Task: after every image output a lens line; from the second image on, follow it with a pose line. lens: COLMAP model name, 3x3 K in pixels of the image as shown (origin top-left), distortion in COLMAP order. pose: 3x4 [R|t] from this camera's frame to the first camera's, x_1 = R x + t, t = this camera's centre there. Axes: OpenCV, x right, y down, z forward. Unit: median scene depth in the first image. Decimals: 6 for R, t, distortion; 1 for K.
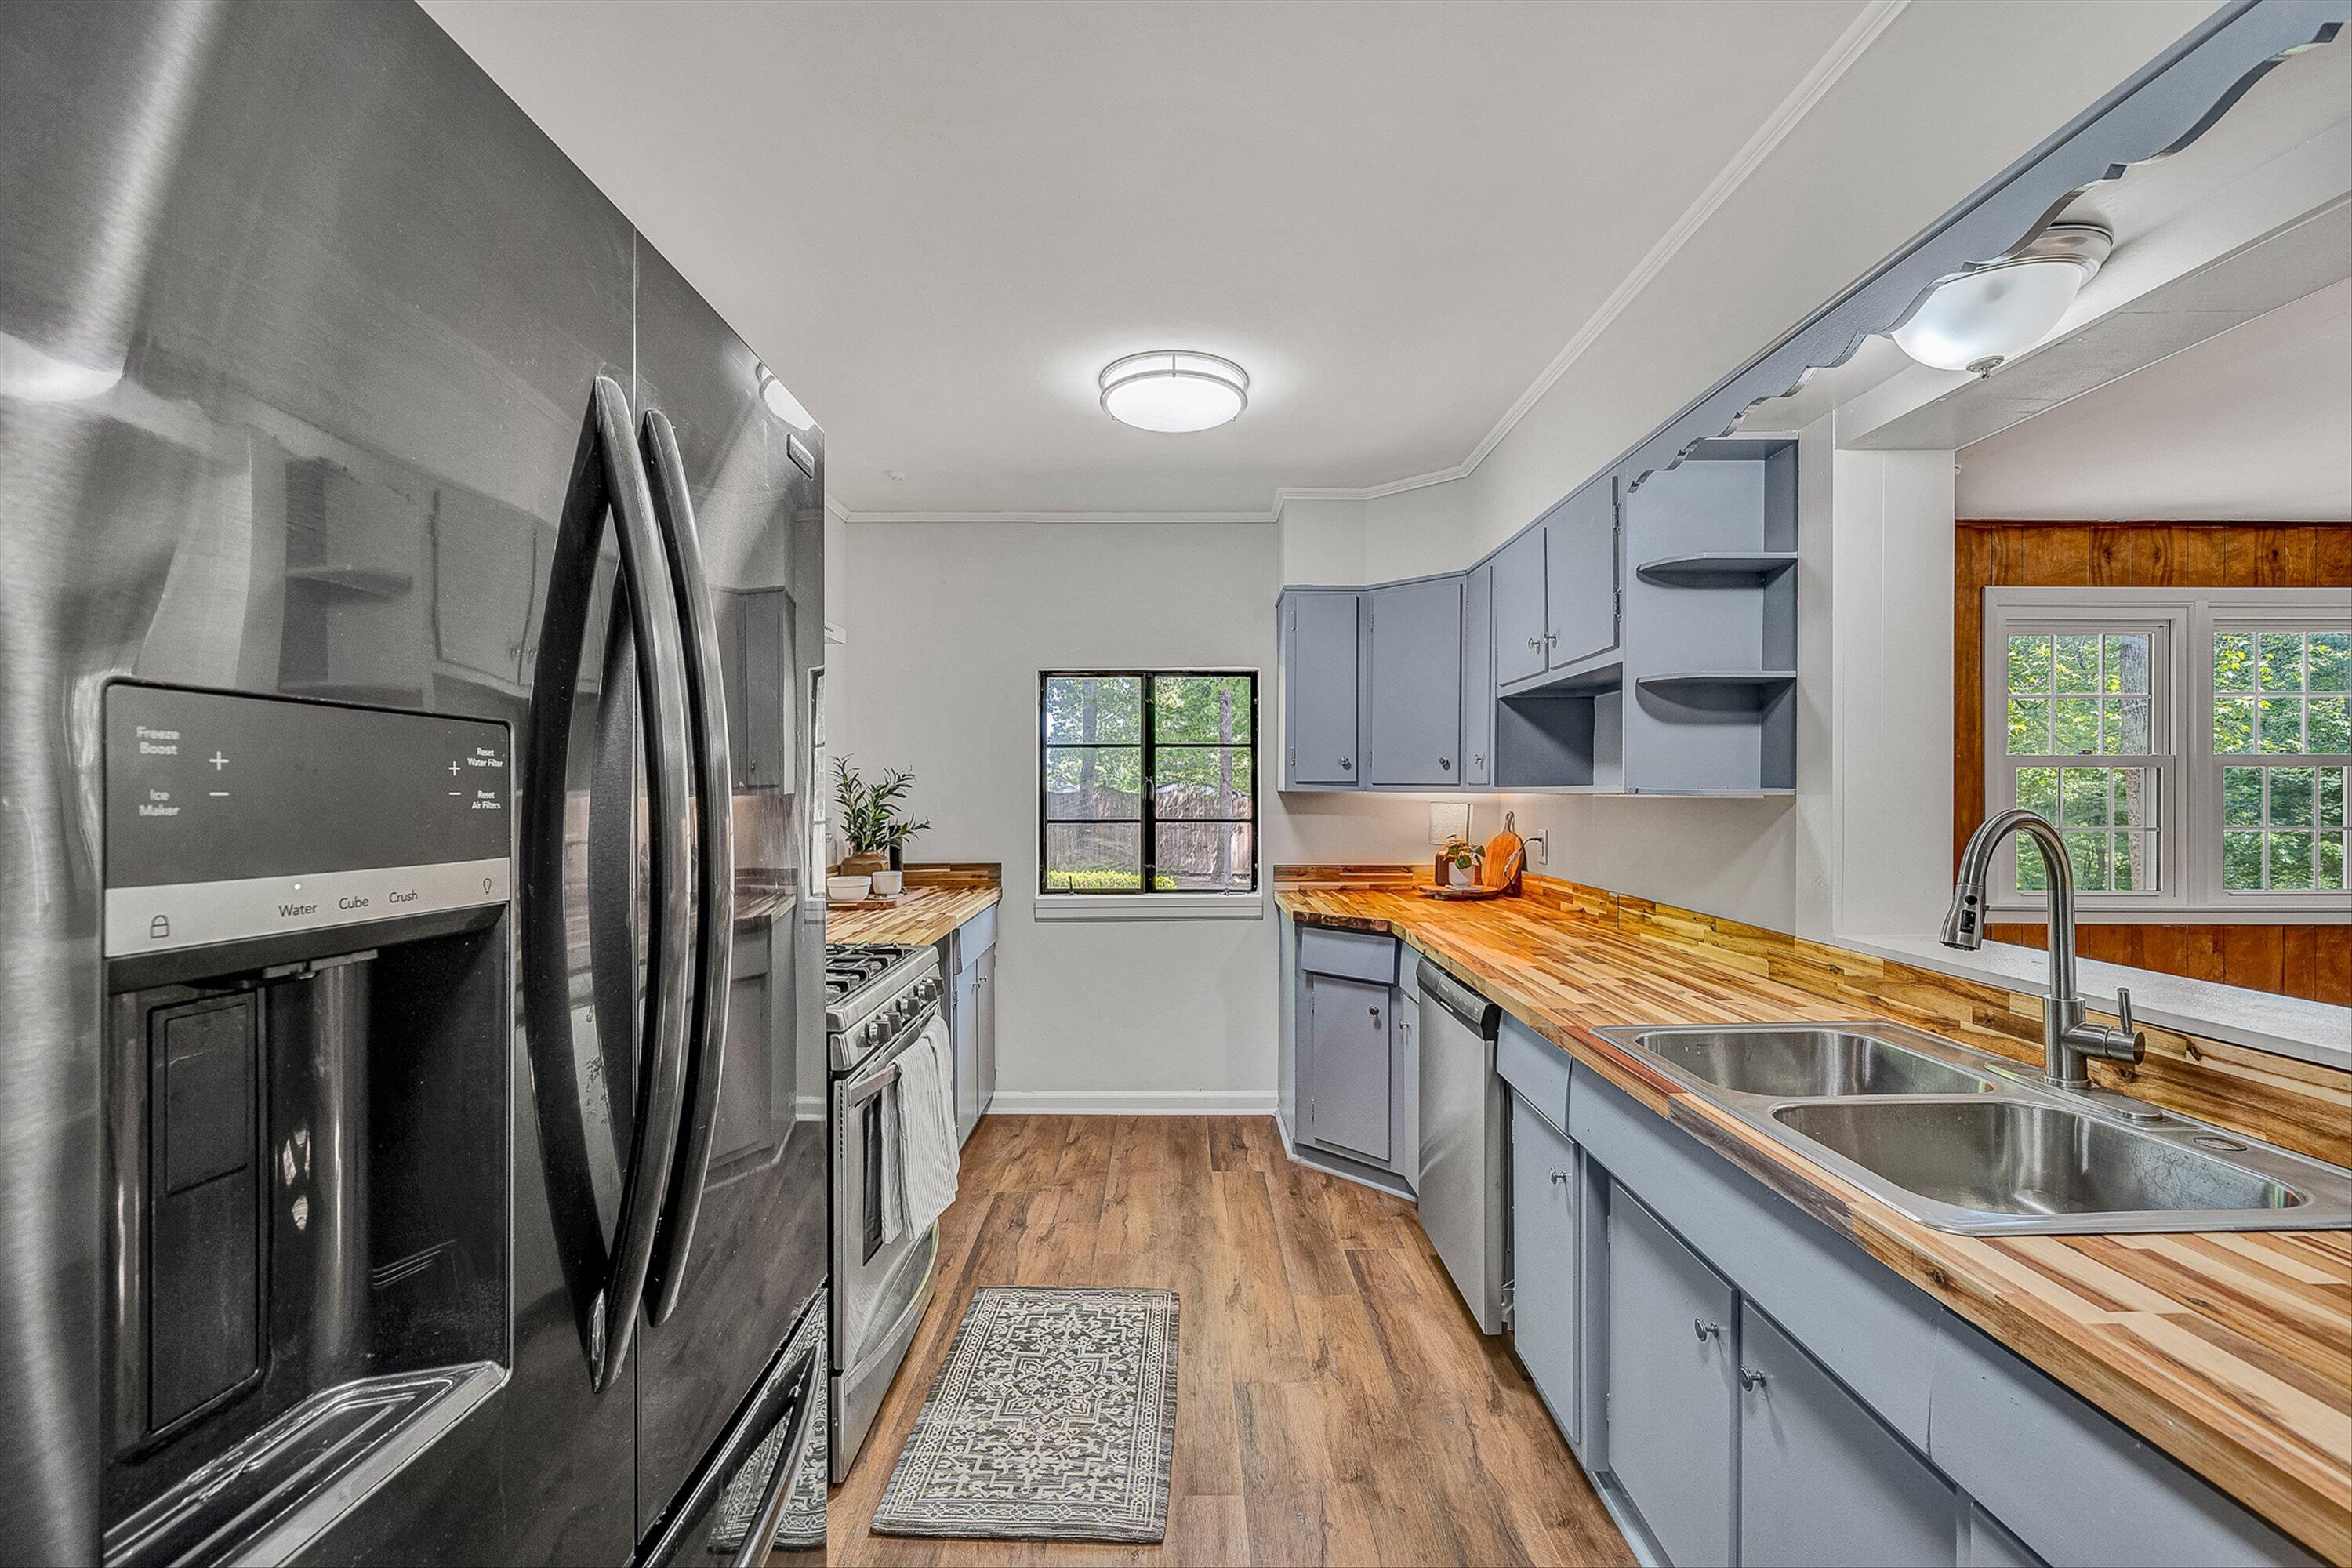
lens RADIAL K [[1011.7, 0, 1199.5], [0, 1011.7, 790.7], [0, 0, 1]] dist [-0.001328, -0.000077]
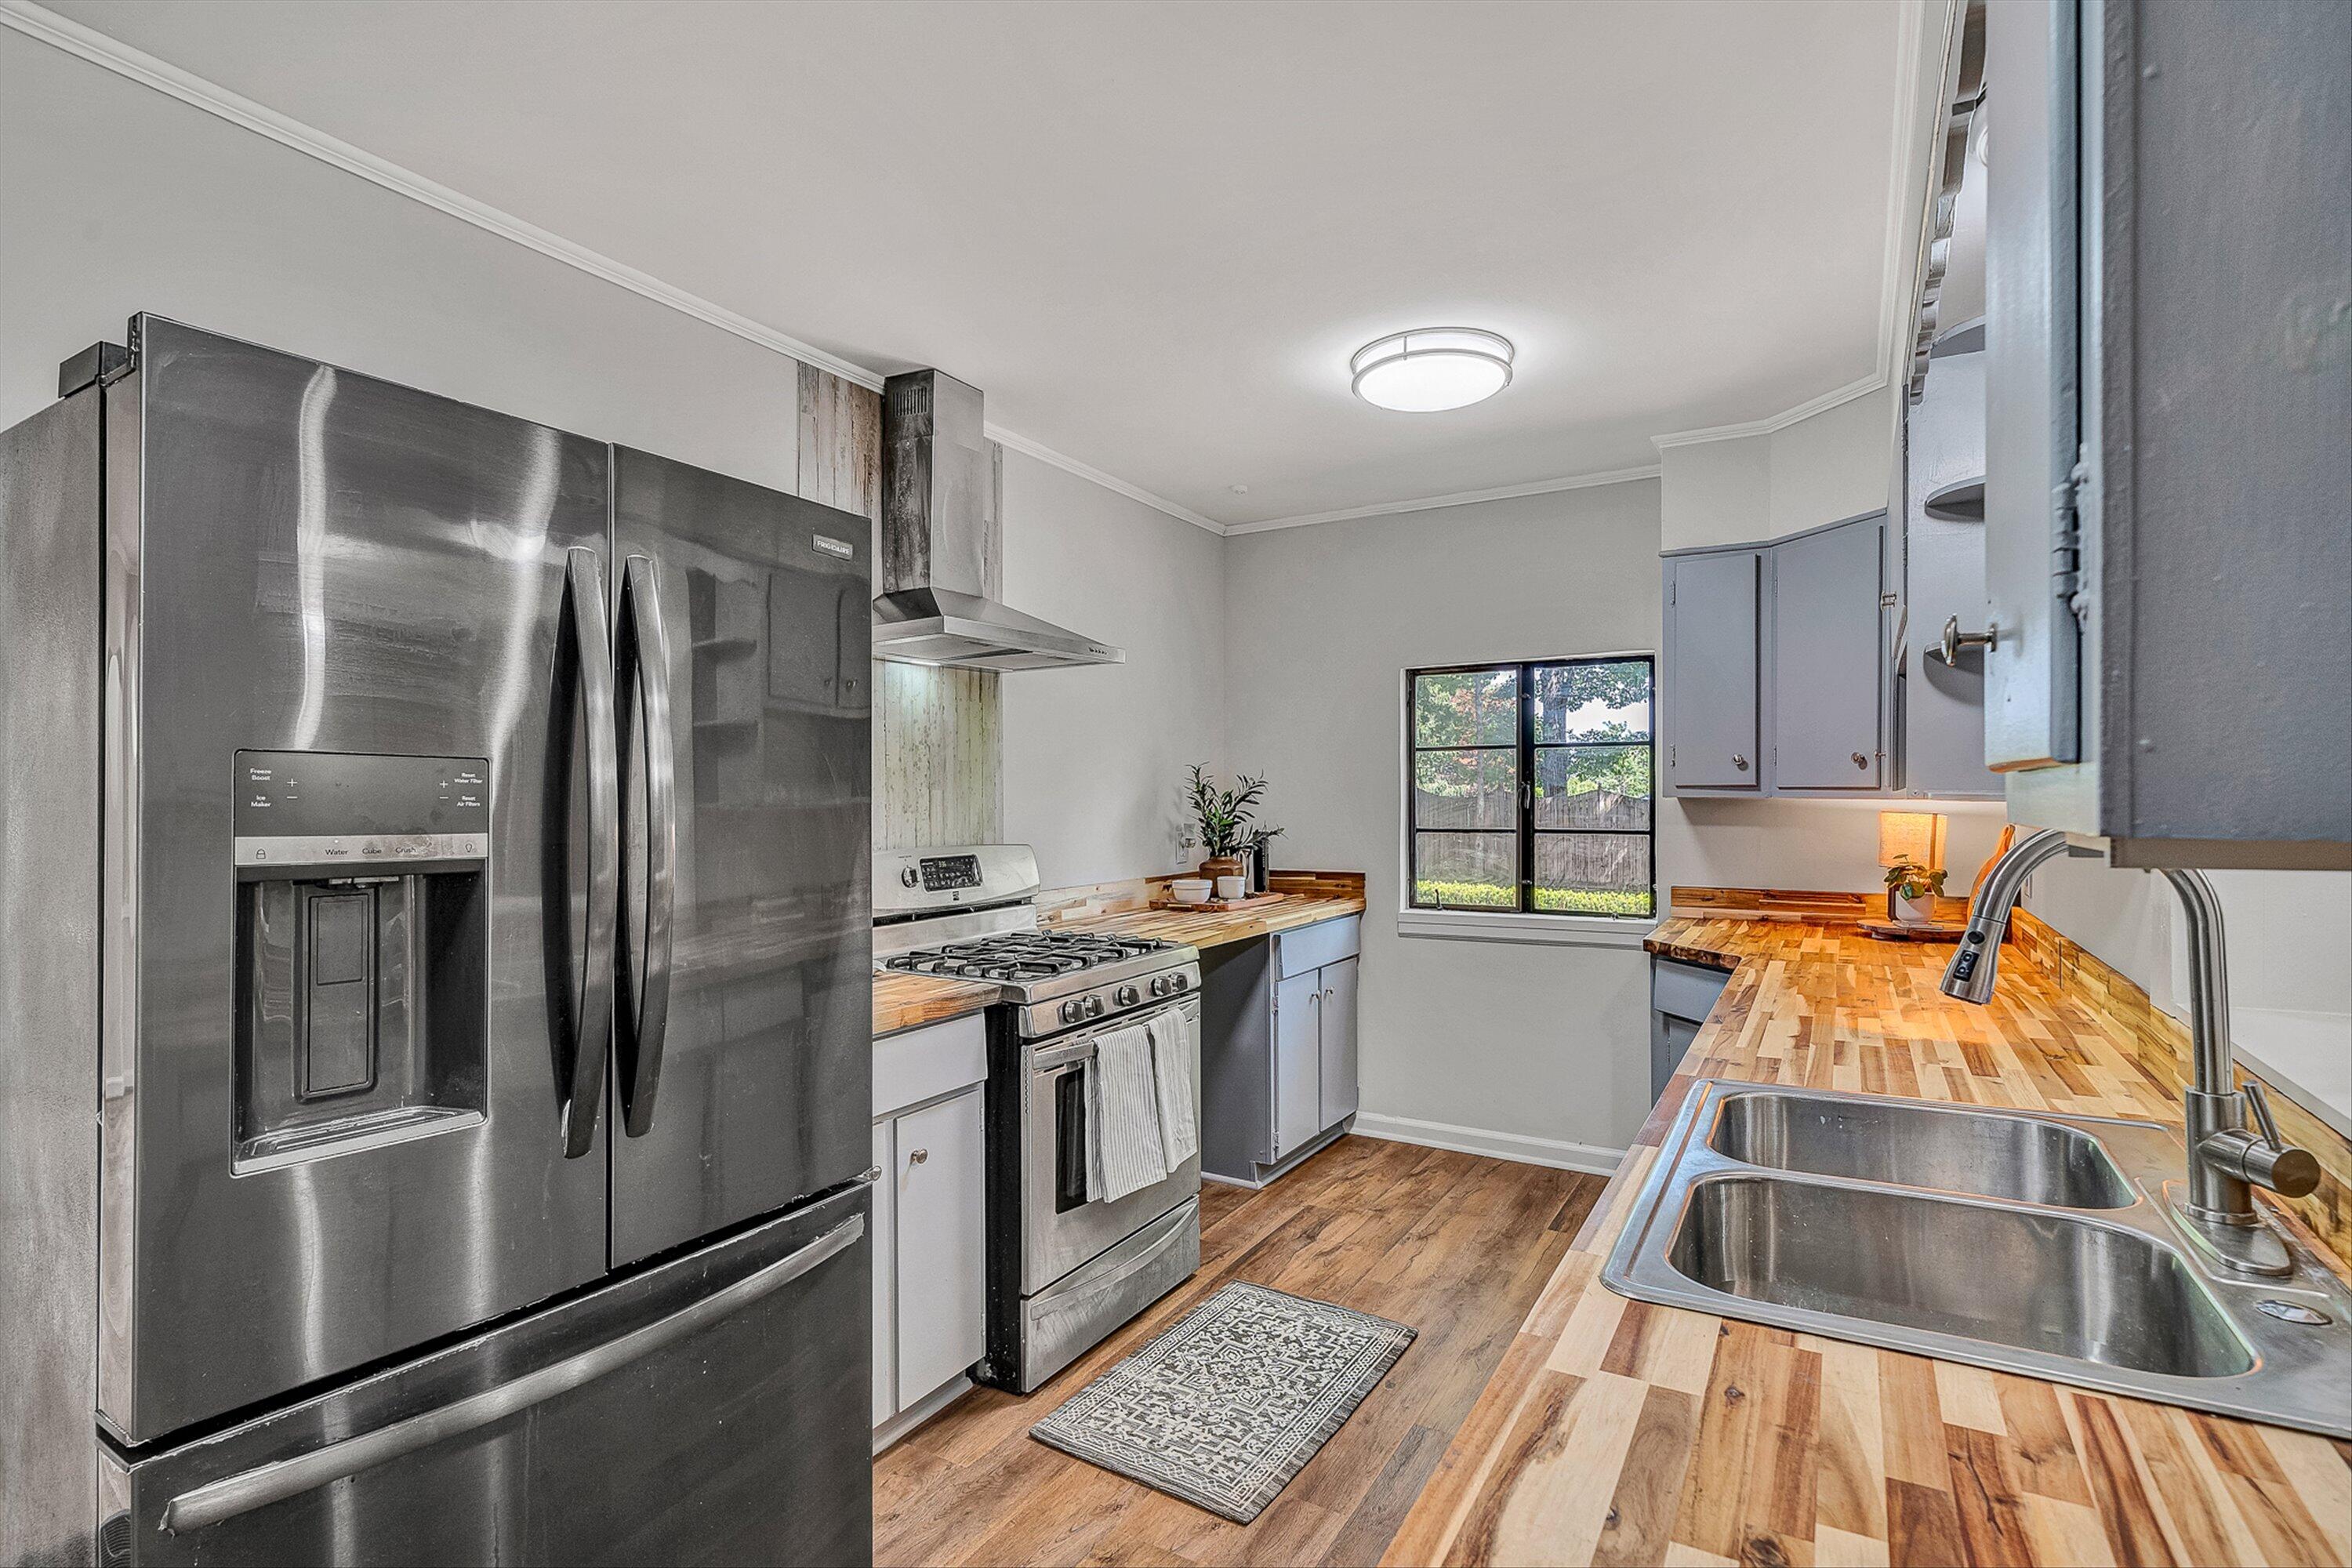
lens RADIAL K [[1138.9, 0, 1170.8], [0, 1138.9, 793.6], [0, 0, 1]] dist [-0.001100, -0.000052]
pose [[0.851366, -0.003276, -0.524561, 0.279332], [0.001239, 0.999990, -0.004234, 0.001118], [0.524570, 0.002955, 0.851362, -0.017327]]
